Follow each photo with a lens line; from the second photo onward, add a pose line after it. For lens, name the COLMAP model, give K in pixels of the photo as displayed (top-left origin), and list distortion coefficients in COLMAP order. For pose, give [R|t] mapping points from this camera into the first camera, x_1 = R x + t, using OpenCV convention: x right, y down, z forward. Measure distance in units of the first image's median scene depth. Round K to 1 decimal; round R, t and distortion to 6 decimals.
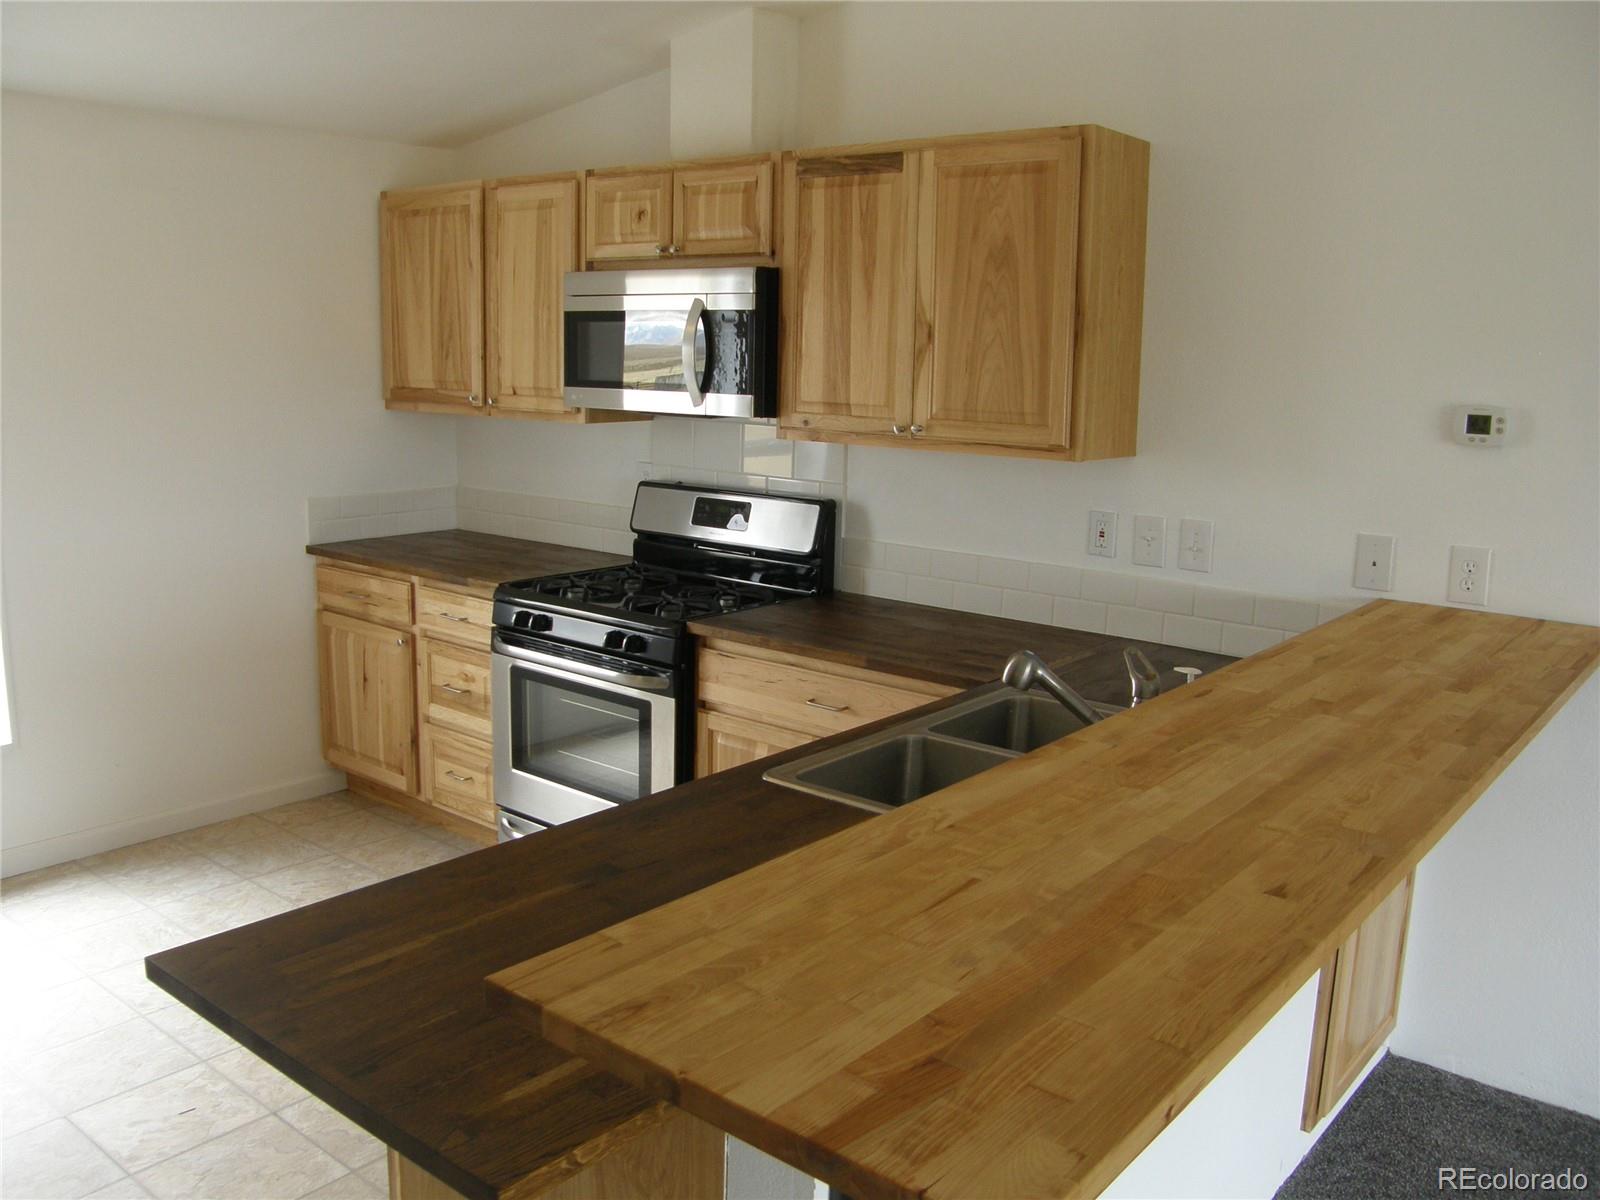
lens RADIAL K [[1363.9, 0, 800.0], [0, 1363.9, 600.0], [0, 0, 1]] dist [-0.158646, 0.136677]
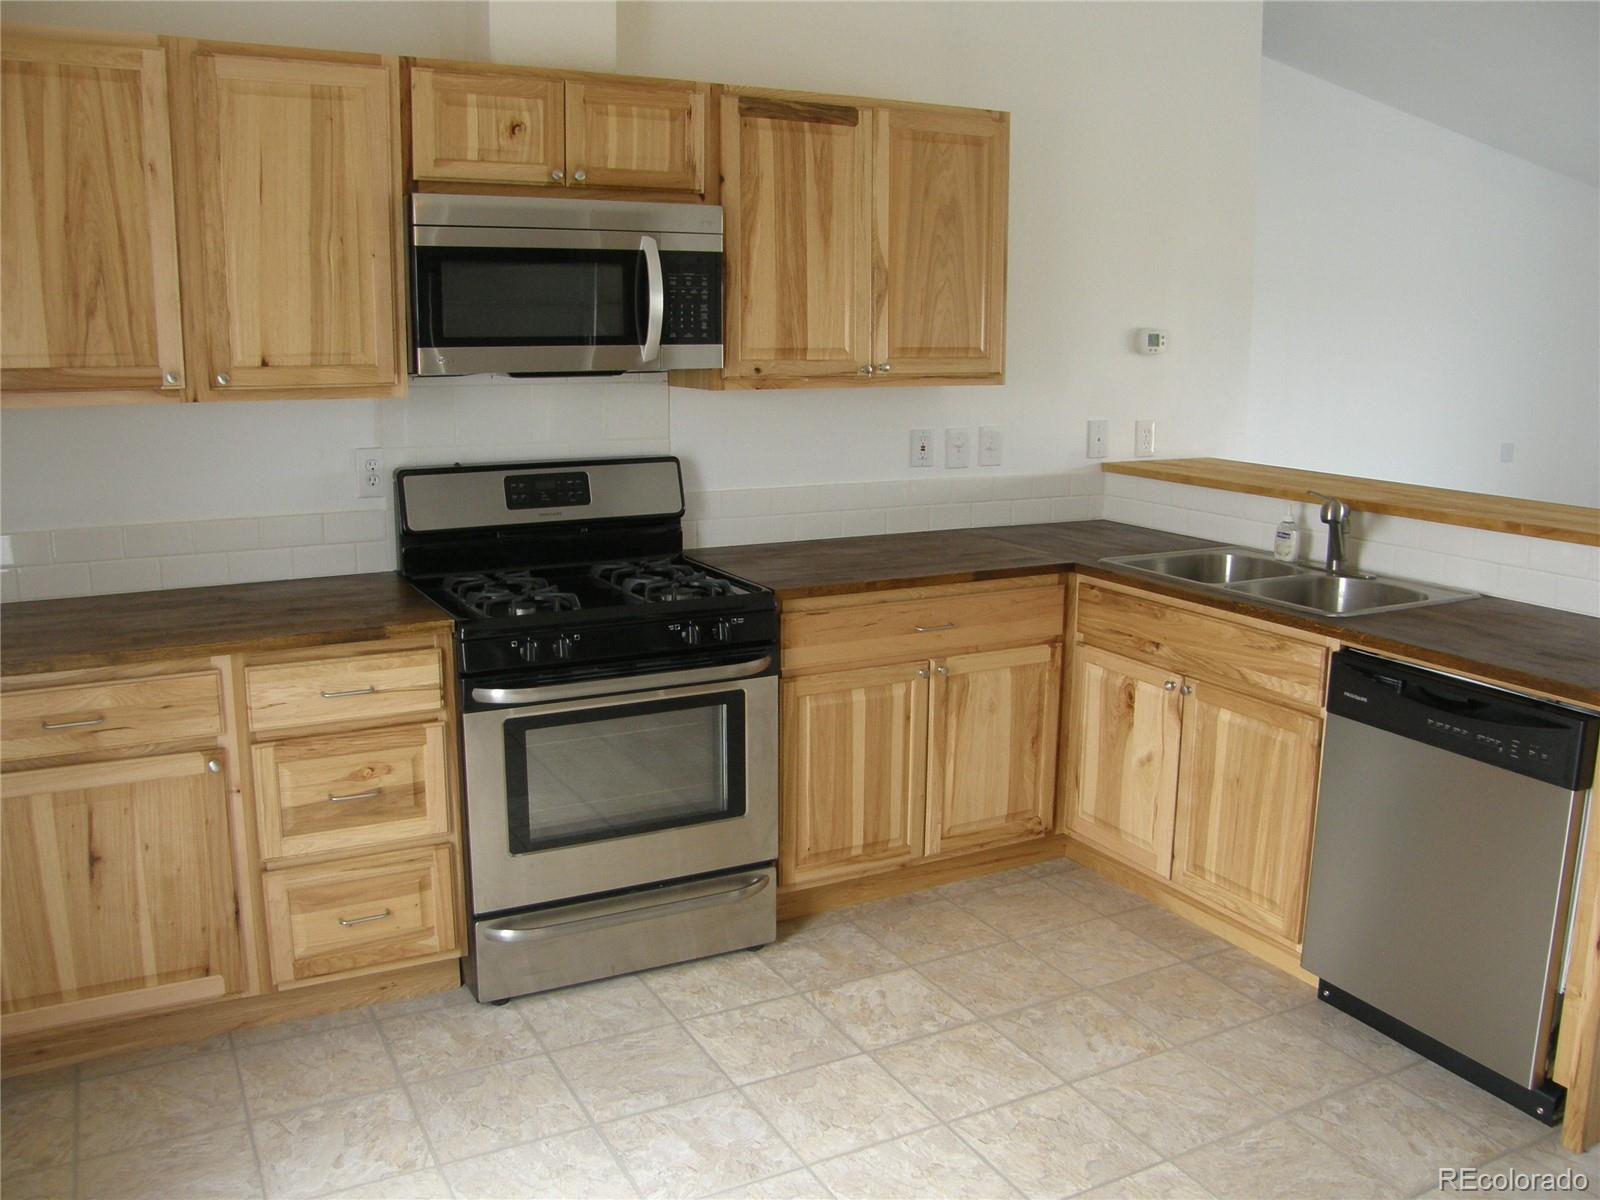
lens RADIAL K [[1363.9, 0, 800.0], [0, 1363.9, 600.0], [0, 0, 1]] dist [-0.158646, 0.136677]
pose [[0.389285, -0.201469, 0.898815, -0.887683], [0.171869, 0.974538, 0.144004, -0.105198], [-0.904941, 0.098419, 0.413999, 0.587298]]
